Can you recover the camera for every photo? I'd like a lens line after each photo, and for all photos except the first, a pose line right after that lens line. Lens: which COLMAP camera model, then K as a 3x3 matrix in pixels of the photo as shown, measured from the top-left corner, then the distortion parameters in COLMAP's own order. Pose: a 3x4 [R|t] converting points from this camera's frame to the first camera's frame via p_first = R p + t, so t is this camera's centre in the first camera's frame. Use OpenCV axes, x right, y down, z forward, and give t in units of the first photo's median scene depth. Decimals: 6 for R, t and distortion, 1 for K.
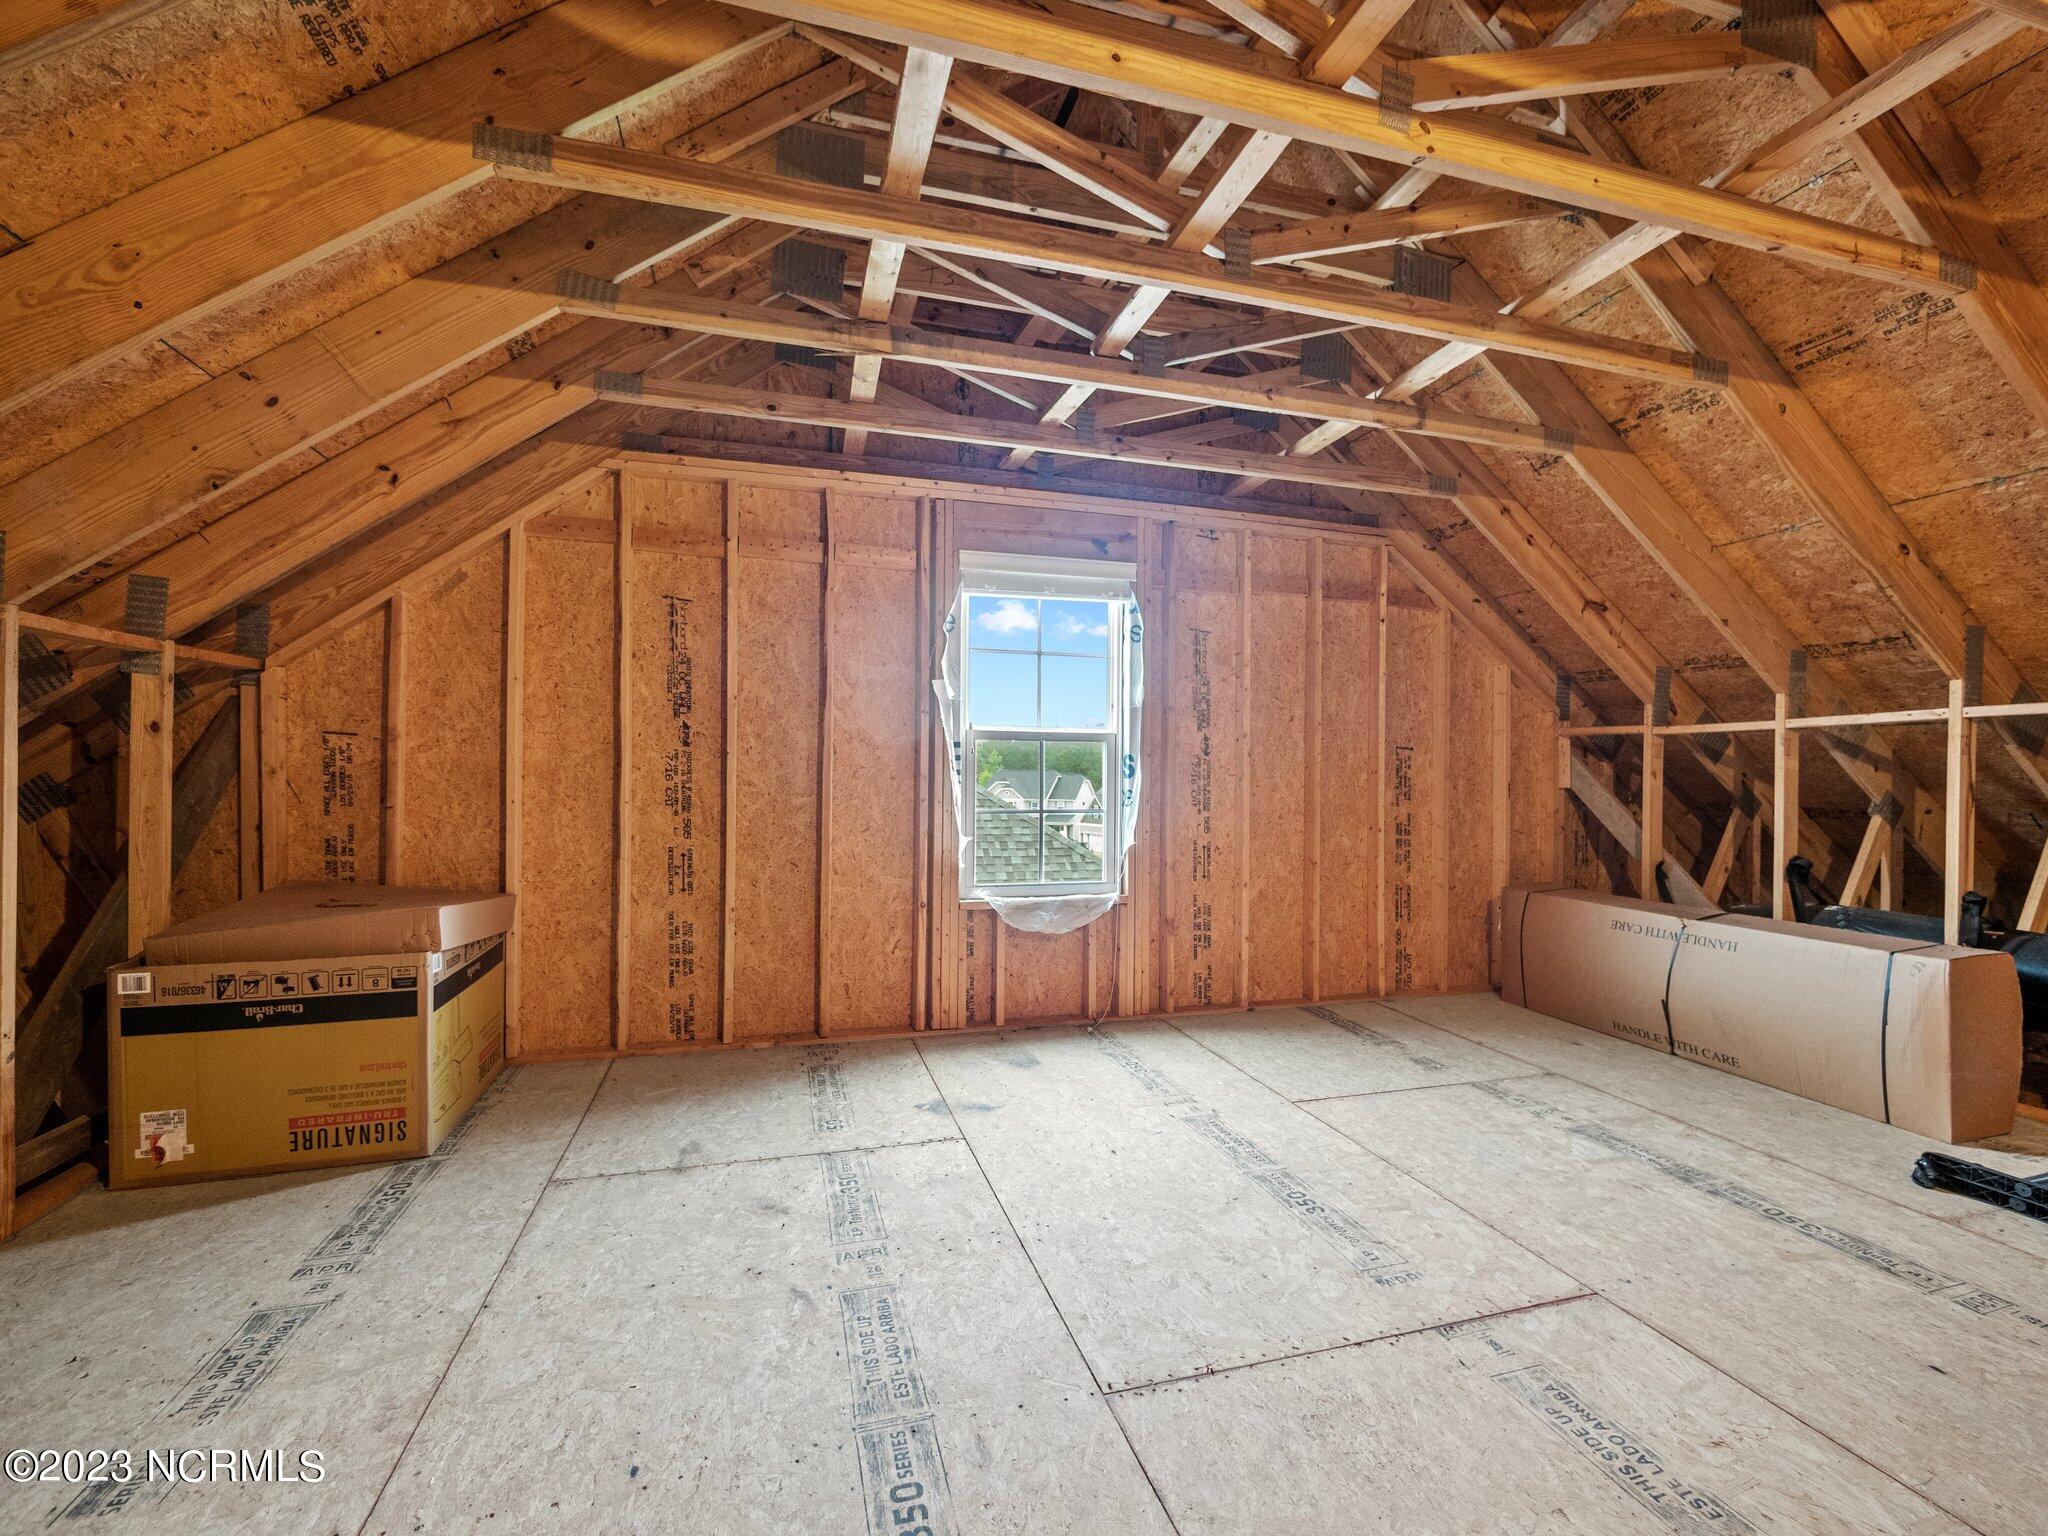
lens RADIAL K [[865.4, 0, 1022.6], [0, 865.4, 782.7], [0, 0, 1]] dist [-0.004983, -0.000751]
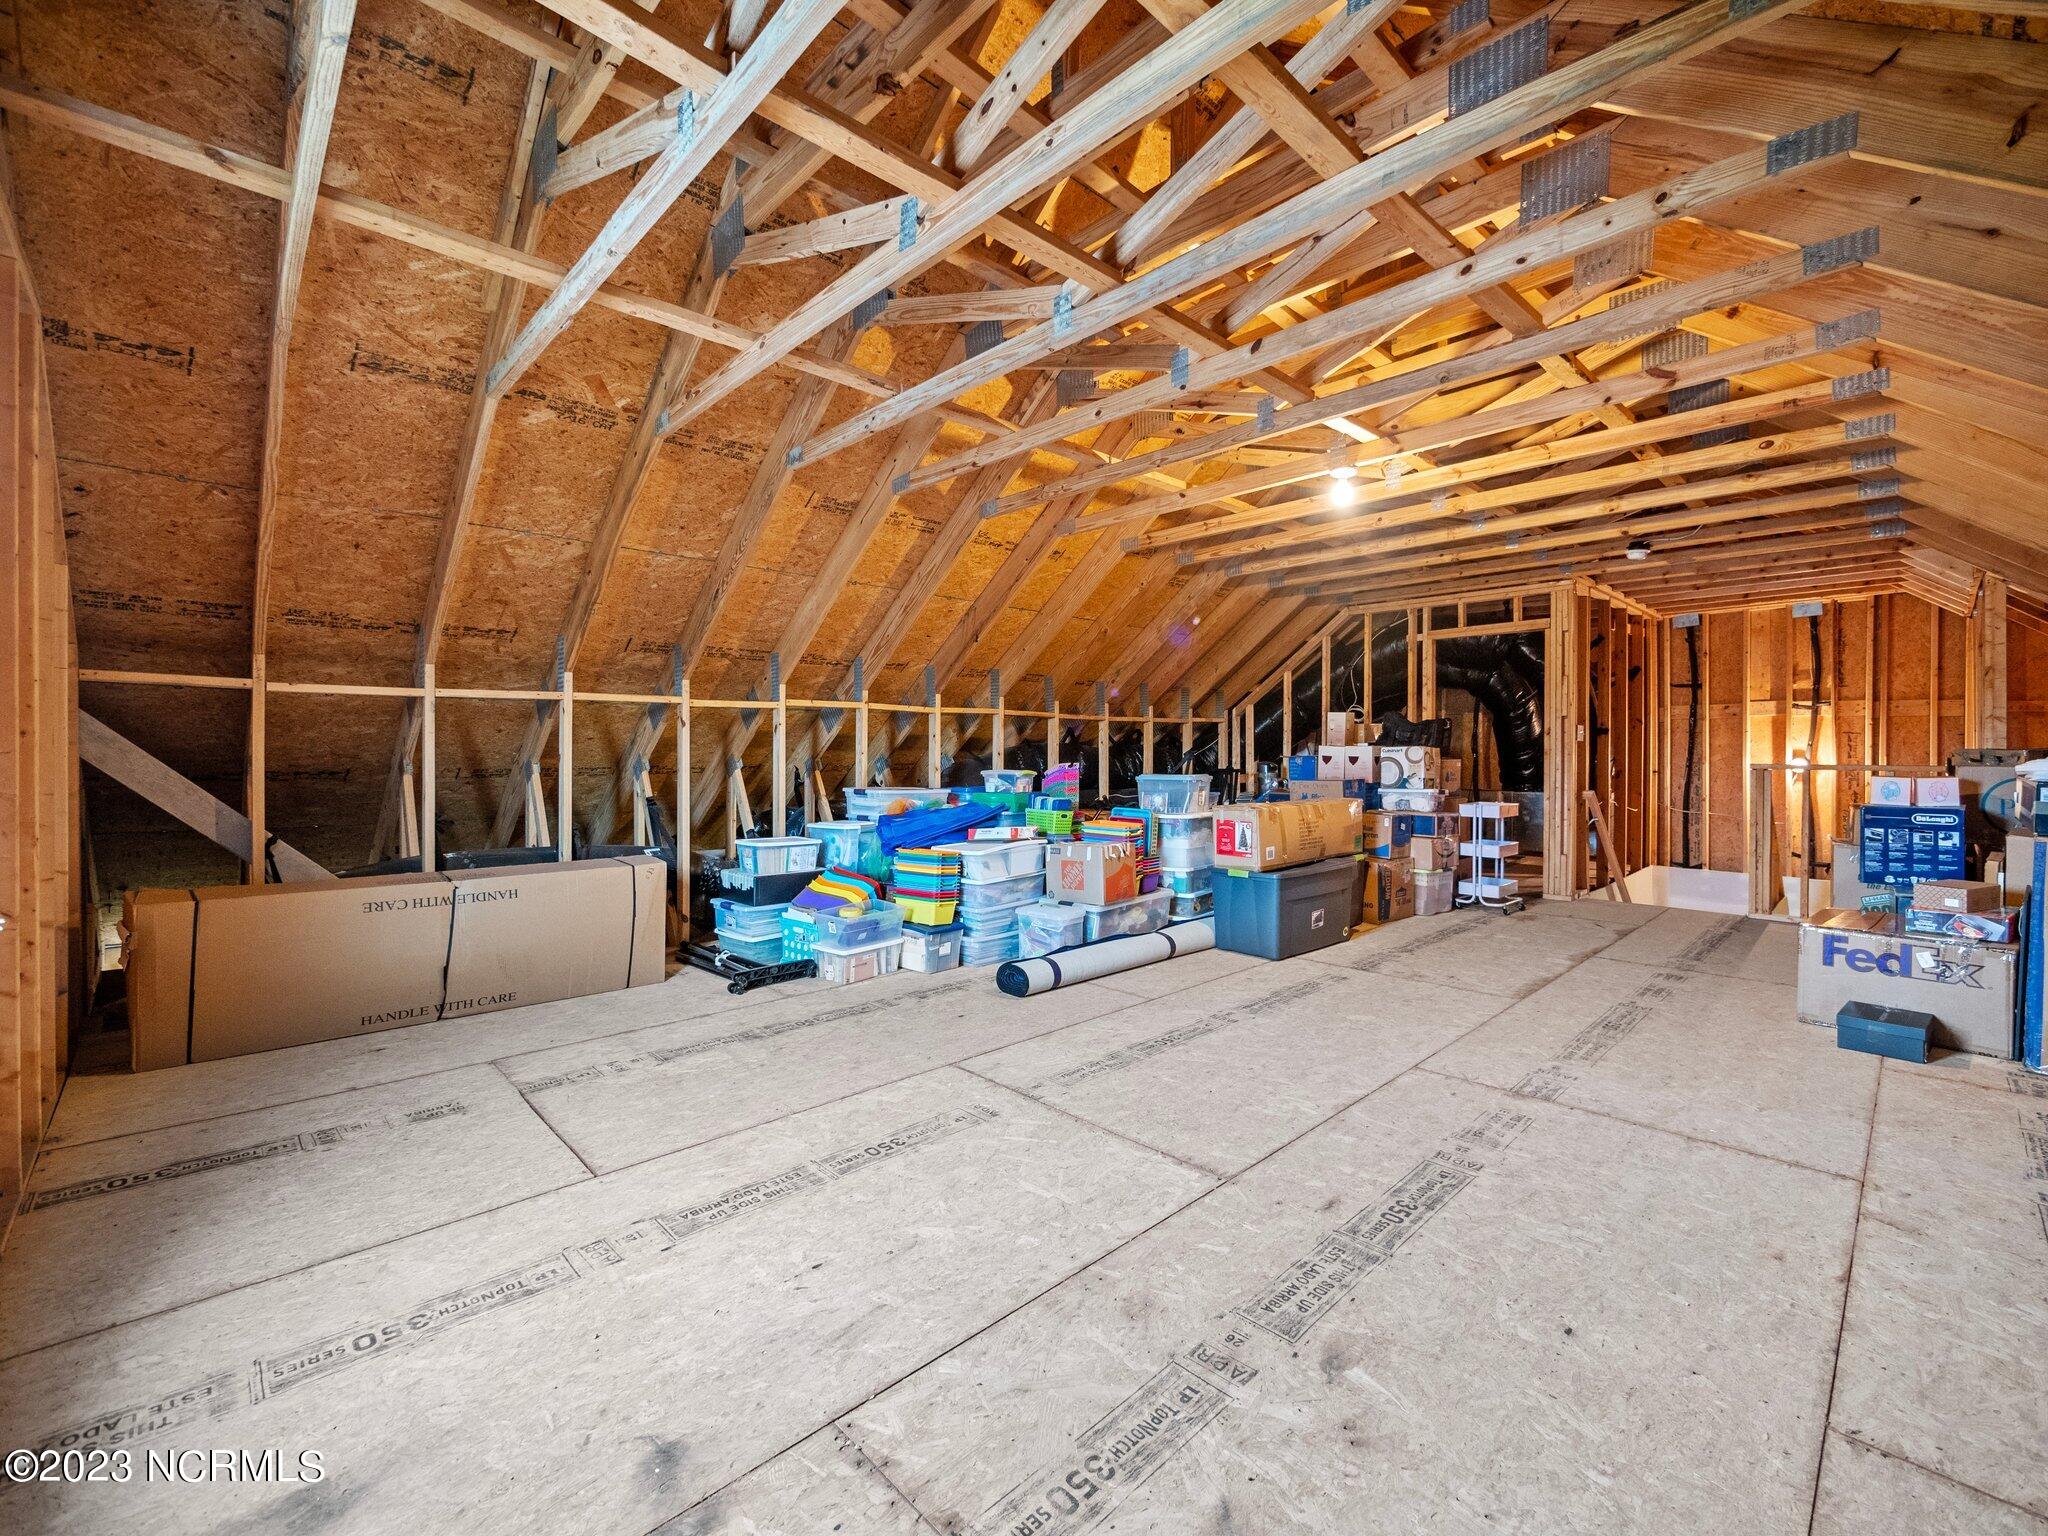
lens RADIAL K [[873.1, 0, 1024.0], [0, 873.1, 768.0], [0, 0, 1]] dist [0.000061, -0.000046]
pose [[-0.456914, -0.031851, 0.888941, -0.528330], [-0.003039, 0.999409, 0.034247, -0.016252], [-0.889506, 0.012946, -0.456740, 1.009514]]
